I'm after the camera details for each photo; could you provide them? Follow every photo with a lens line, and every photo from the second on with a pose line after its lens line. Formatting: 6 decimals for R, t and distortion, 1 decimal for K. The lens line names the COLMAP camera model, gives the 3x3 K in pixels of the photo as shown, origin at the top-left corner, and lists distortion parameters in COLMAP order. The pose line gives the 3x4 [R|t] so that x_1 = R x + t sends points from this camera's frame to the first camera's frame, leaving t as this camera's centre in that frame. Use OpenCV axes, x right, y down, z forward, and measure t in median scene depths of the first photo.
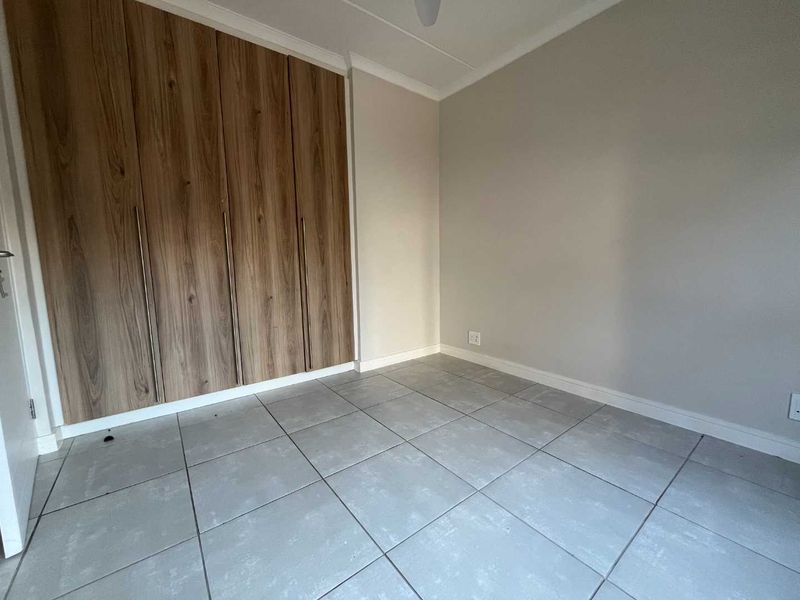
lens RADIAL K [[323.4, 0, 400.4], [0, 323.4, 296.7], [0, 0, 1]] dist [-0.000375, -0.001166]
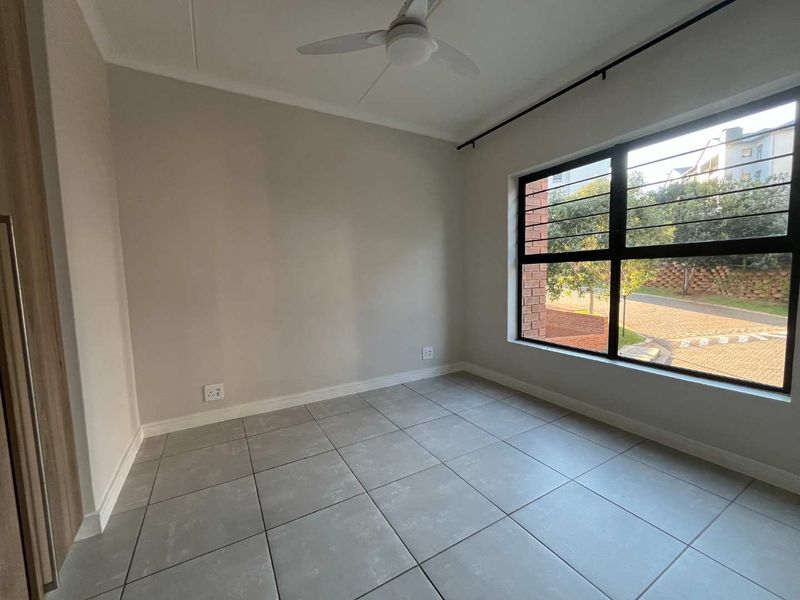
lens RADIAL K [[323.4, 0, 399.4], [0, 323.4, 302.0], [0, 0, 1]] dist [-0.000375, -0.001166]
pose [[0.140182, -0.071533, 0.987538, -0.693252], [0.134775, 0.989482, 0.052542, -0.106606], [-0.980910, 0.125730, 0.148349, 0.570595]]
